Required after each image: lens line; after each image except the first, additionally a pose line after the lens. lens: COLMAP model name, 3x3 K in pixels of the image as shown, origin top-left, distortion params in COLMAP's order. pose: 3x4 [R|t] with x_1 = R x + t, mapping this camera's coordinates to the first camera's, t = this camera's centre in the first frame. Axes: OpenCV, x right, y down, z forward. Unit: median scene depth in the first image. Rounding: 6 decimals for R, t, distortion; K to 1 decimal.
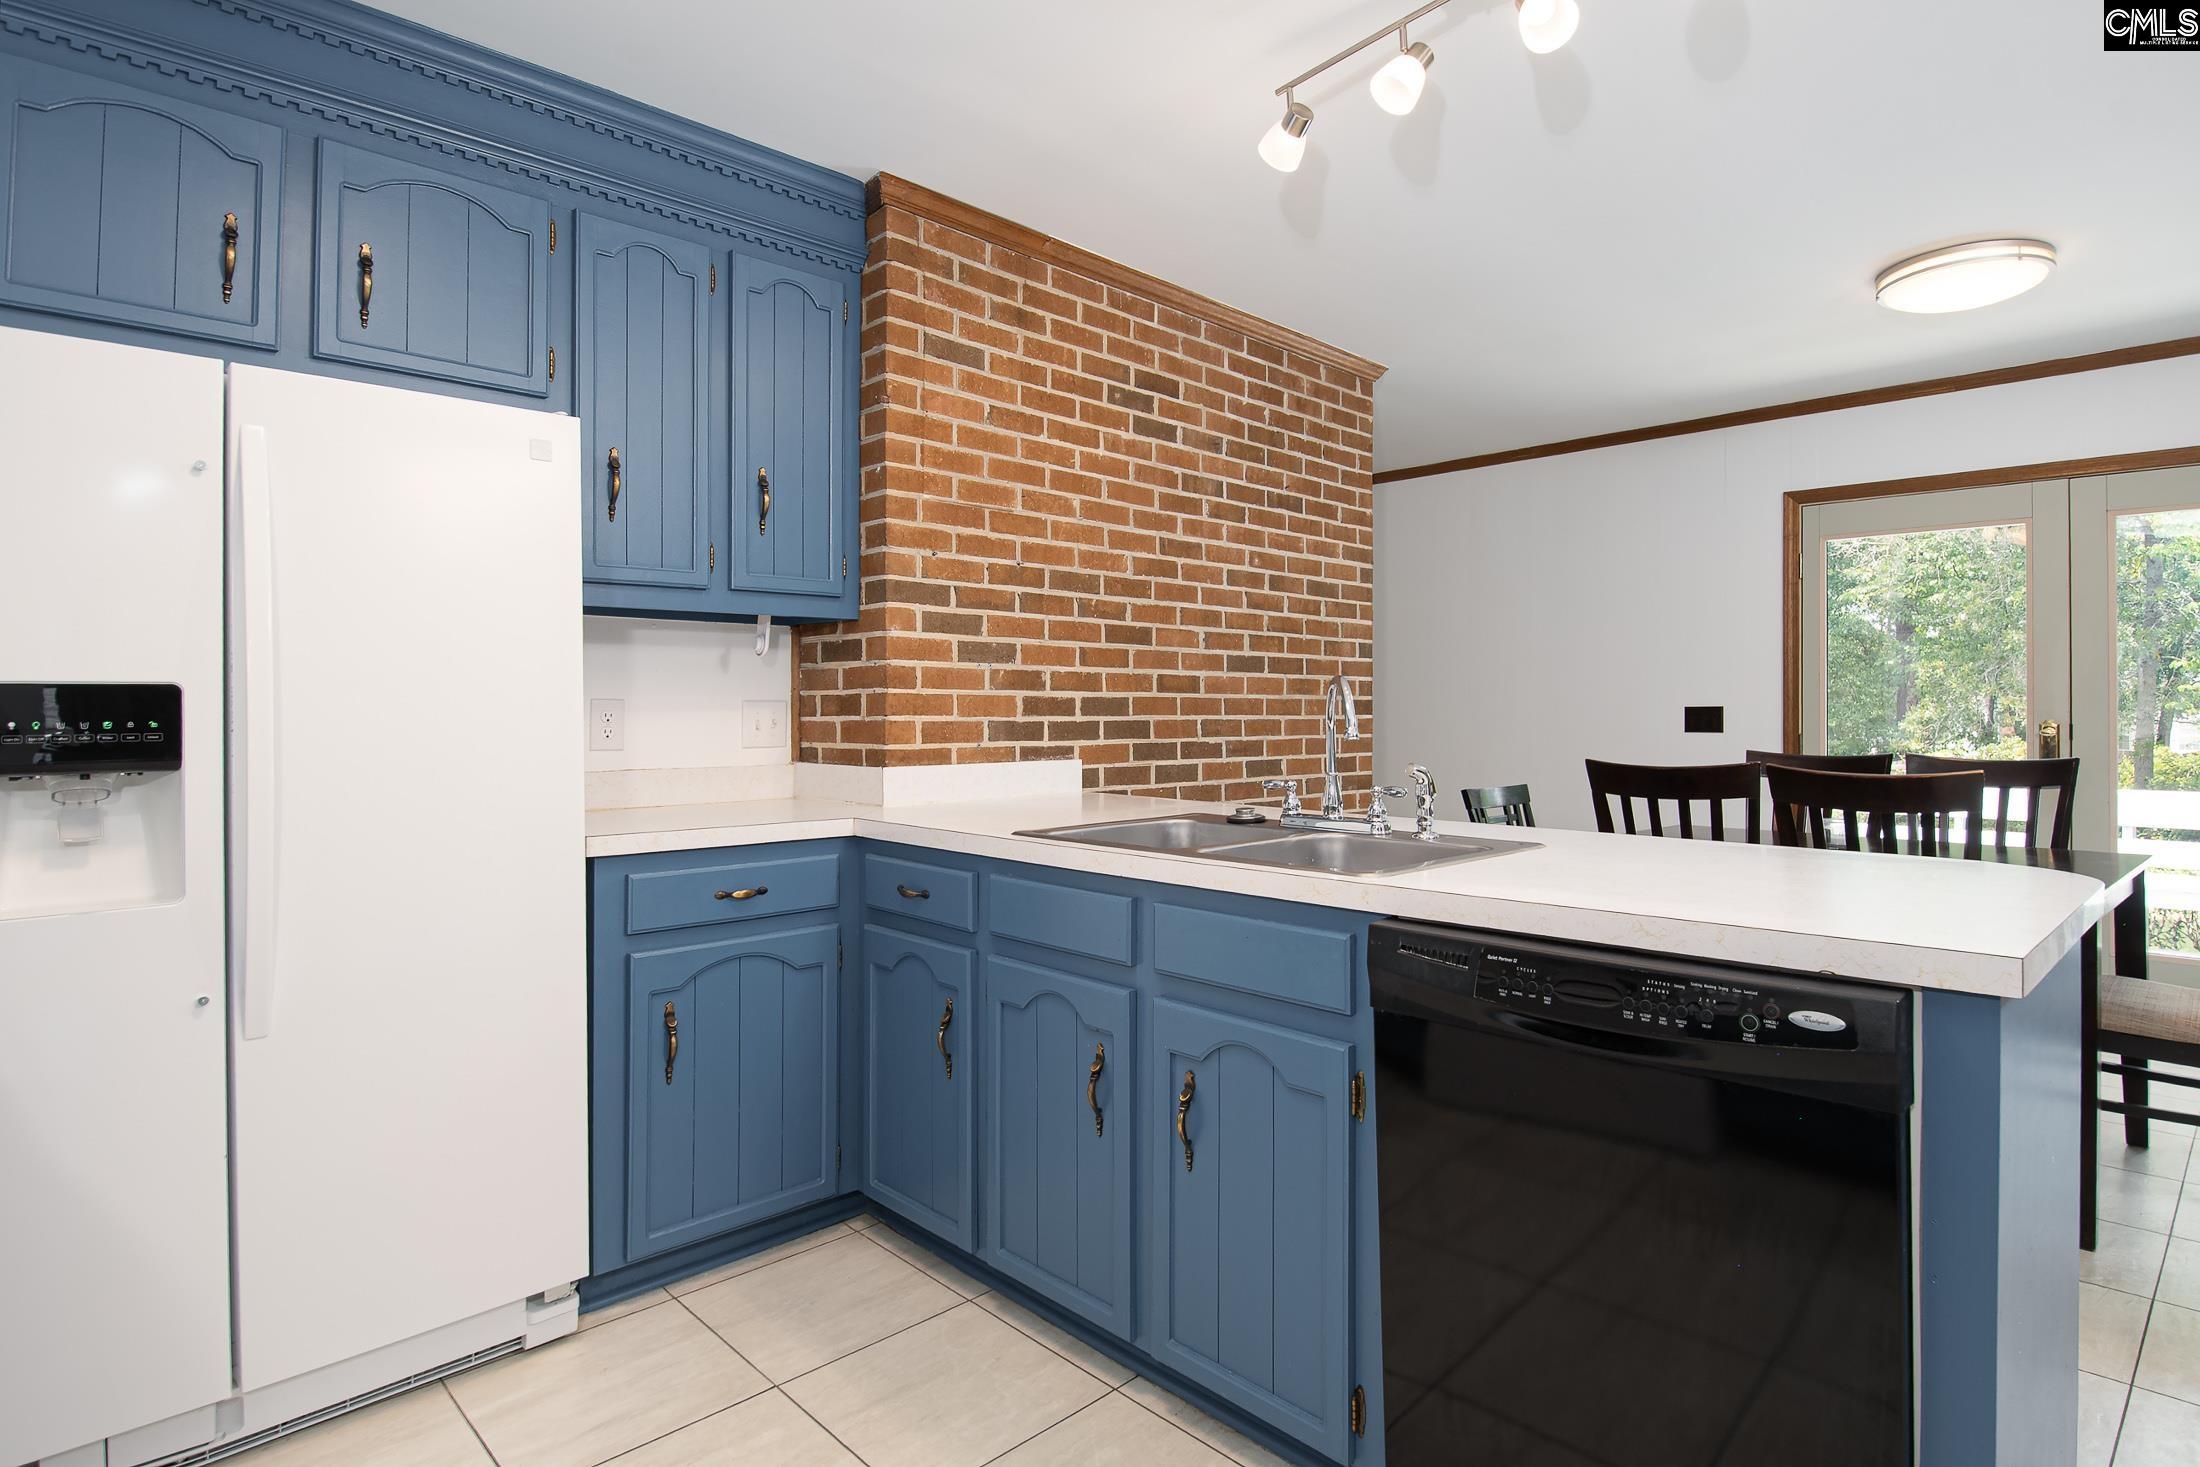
lens RADIAL K [[1158.3, 0, 1127.5], [0, 1158.3, 705.2], [0, 0, 1]] dist [0.002273, -0.020686]
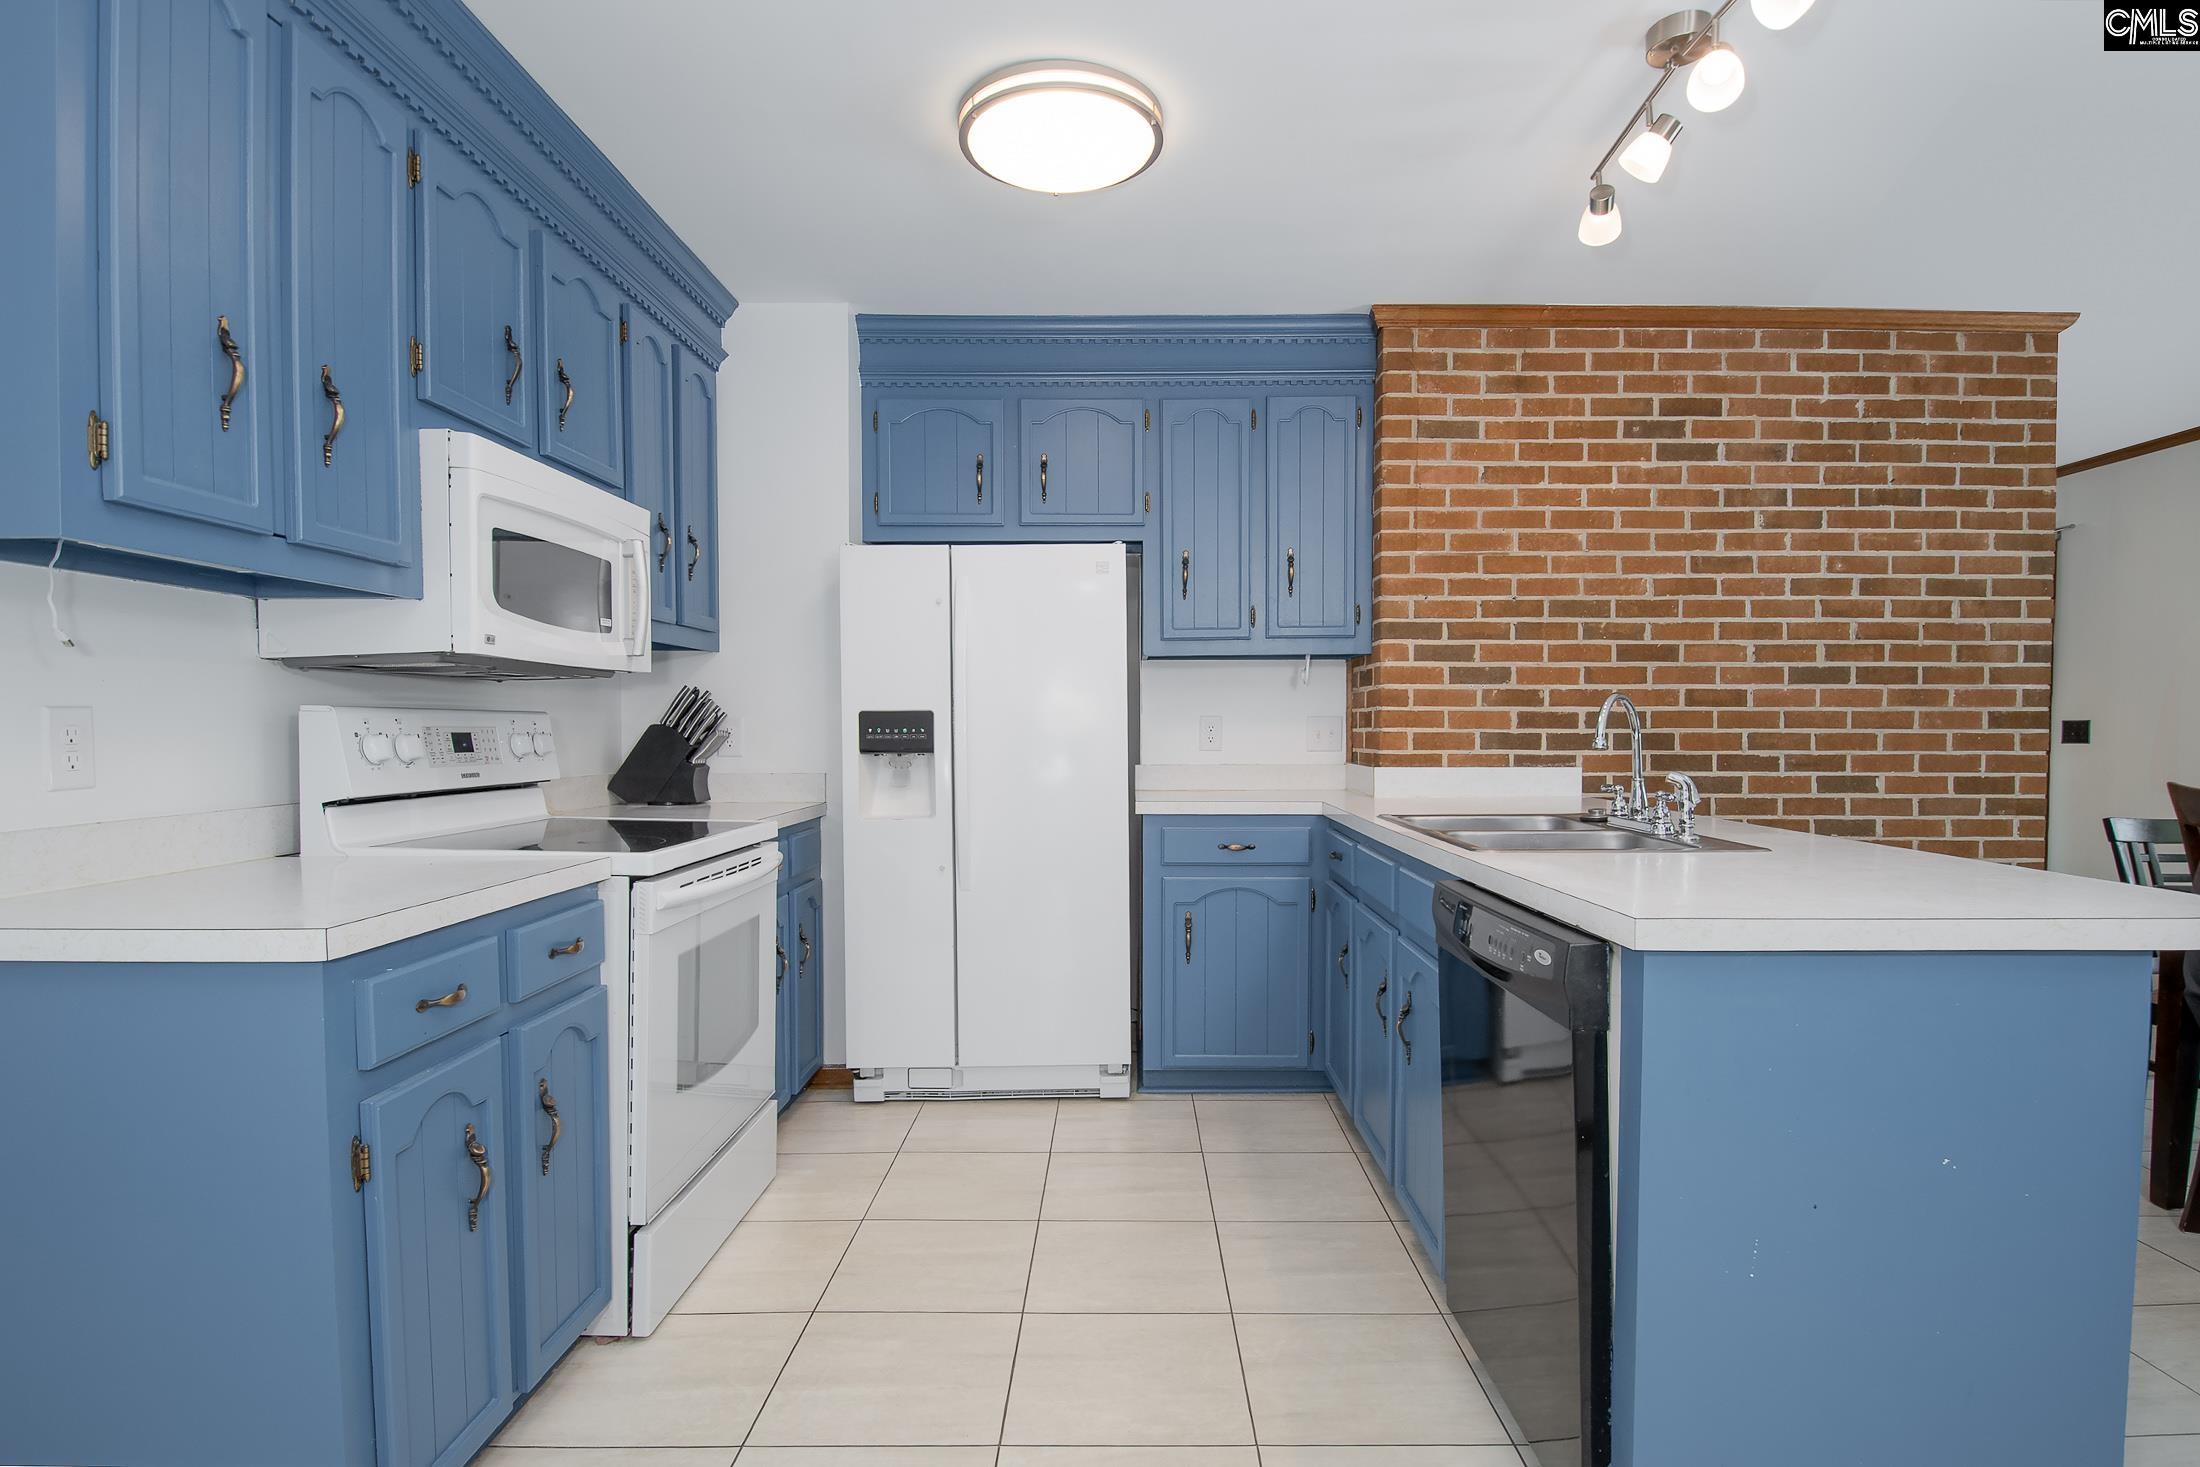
lens RADIAL K [[1158.3, 0, 1128.5], [0, 1158.3, 778.2], [0, 0, 1]] dist [0.002273, -0.020686]
pose [[0.704264, 0.032775, -0.709182, 0.438174], [0.003166, 0.998779, 0.049303, 0.000645], [0.709931, -0.036968, 0.703300, -0.099042]]
